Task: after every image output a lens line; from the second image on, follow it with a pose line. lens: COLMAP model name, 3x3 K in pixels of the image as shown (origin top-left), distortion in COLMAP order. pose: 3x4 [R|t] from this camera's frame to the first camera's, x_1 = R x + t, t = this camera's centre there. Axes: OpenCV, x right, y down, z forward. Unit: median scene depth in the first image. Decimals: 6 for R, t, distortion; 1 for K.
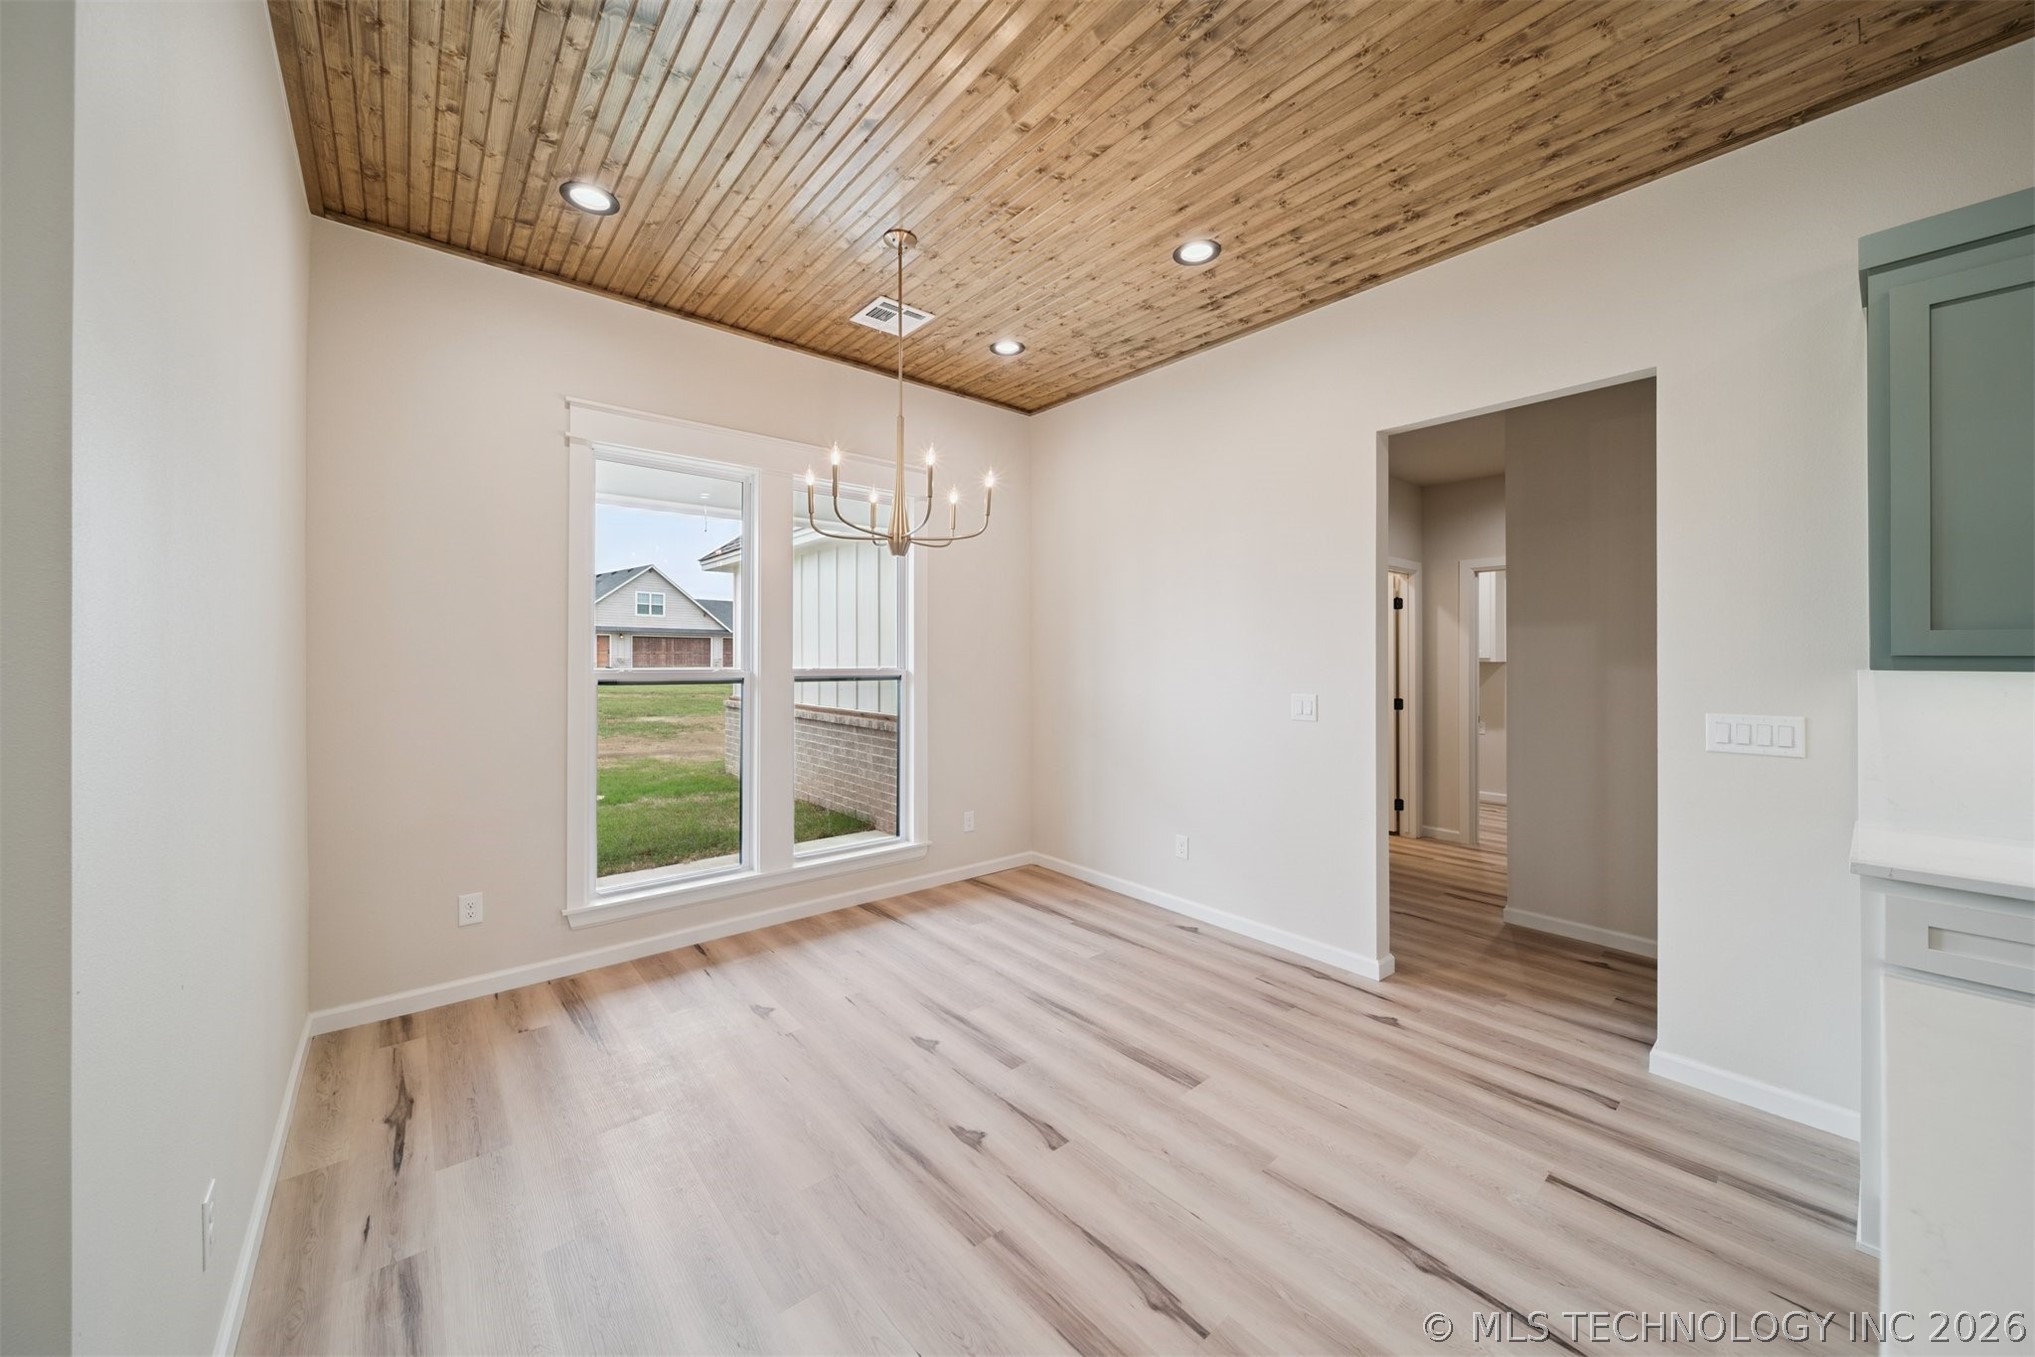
lens RADIAL K [[738.0, 0, 1009.3], [0, 738.0, 650.7], [0, 0, 1]] dist [-0.010624, -0.000040]
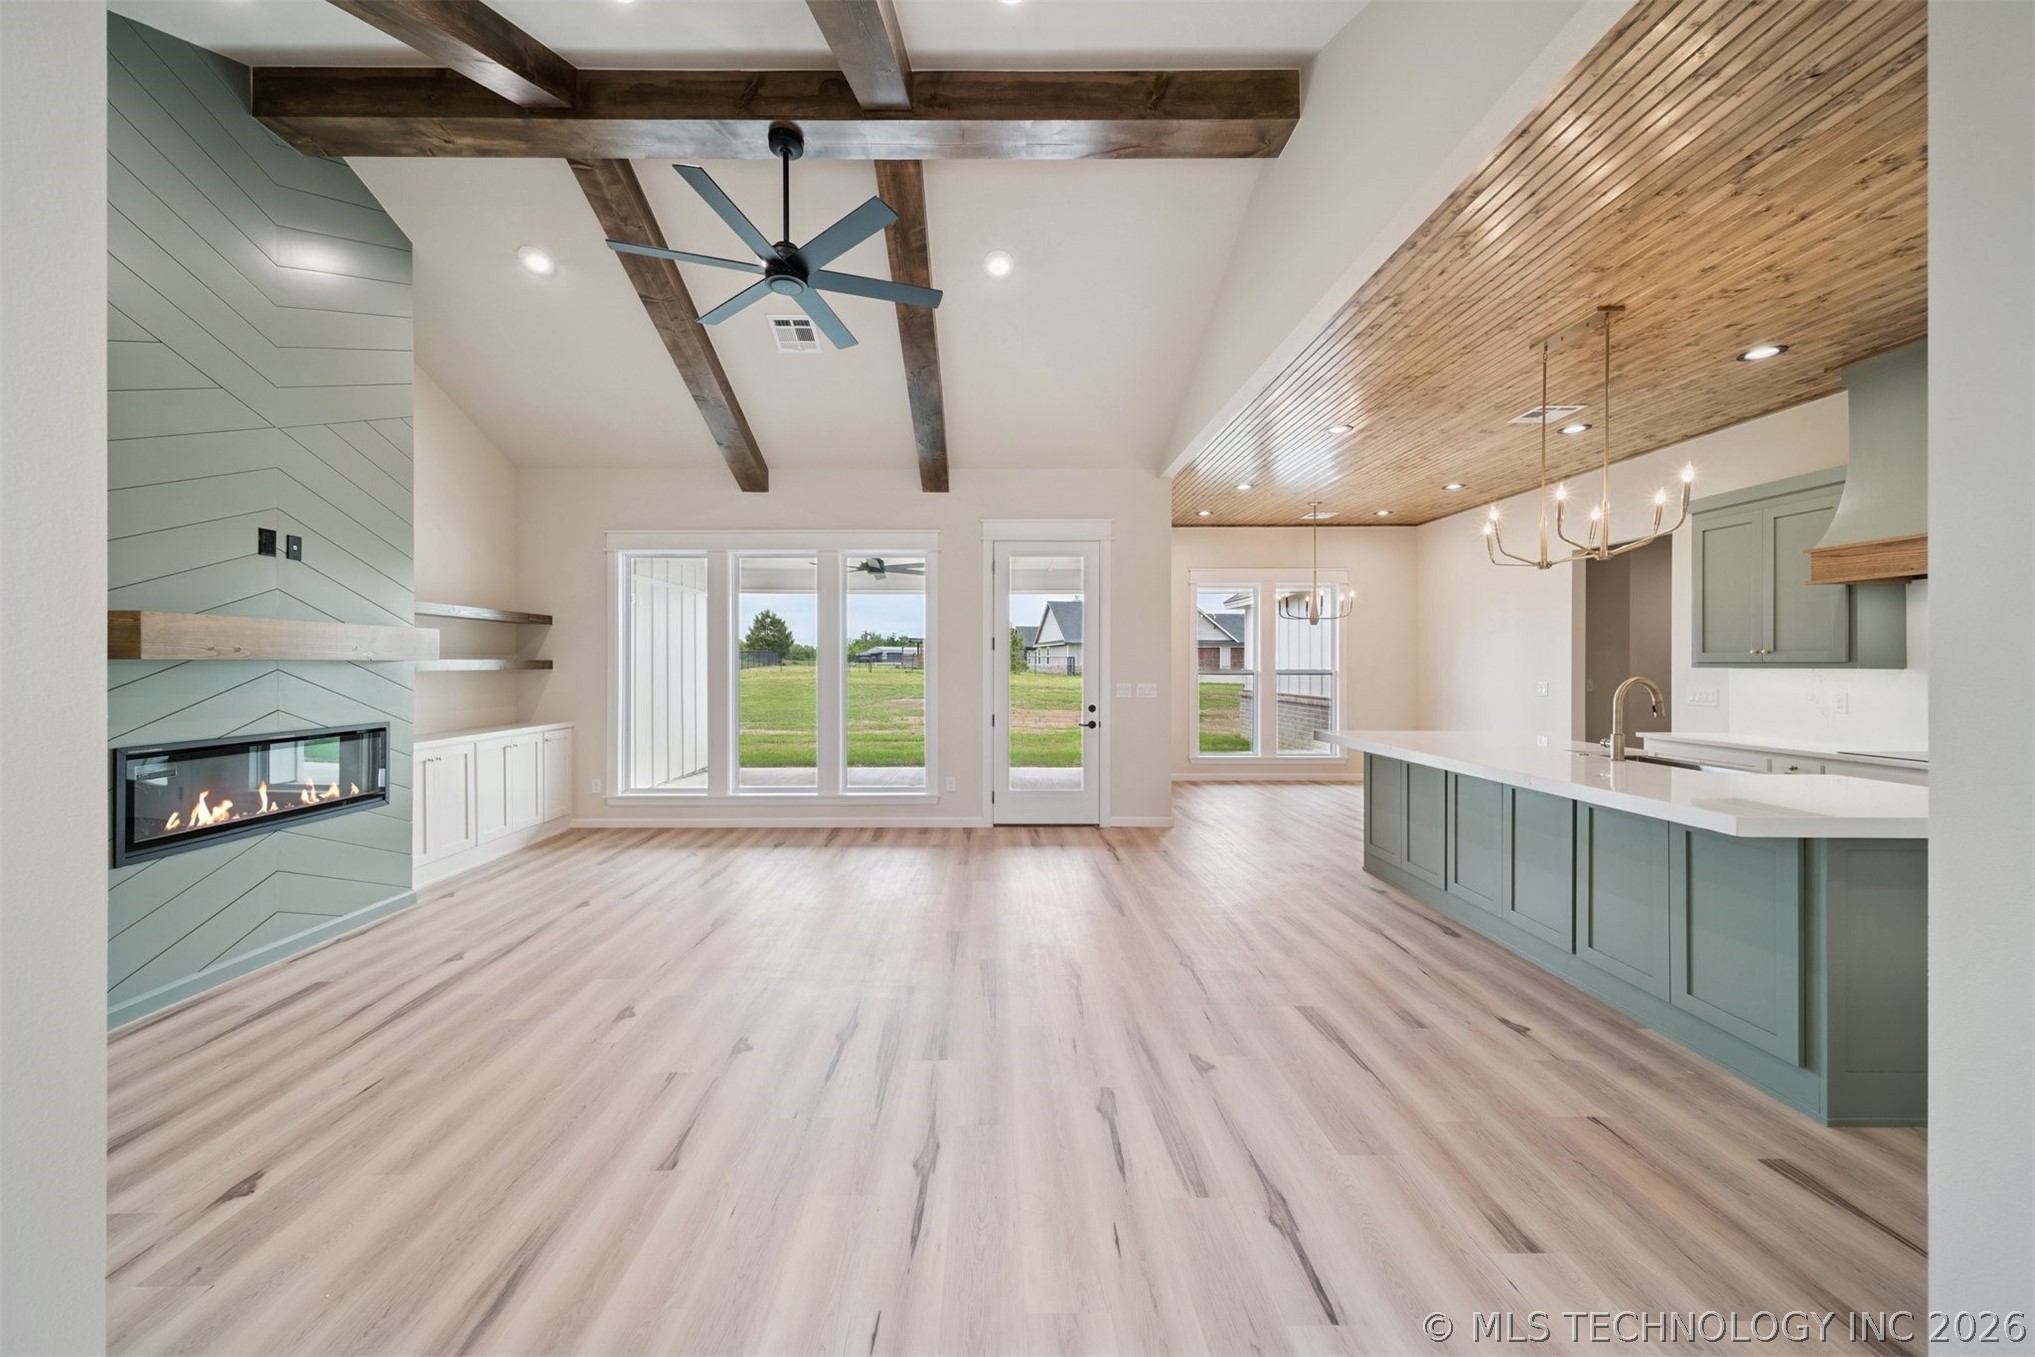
lens RADIAL K [[720.9, 0, 996.8], [0, 720.9, 663.5], [0, 0, 1]] dist [0.008777, -0.000145]
pose [[0.777054, -0.000348, -0.629434, 0.358769], [0.005259, 0.999969, 0.005940, -0.006989], [0.629412, -0.007926, 0.777031, -1.035678]]
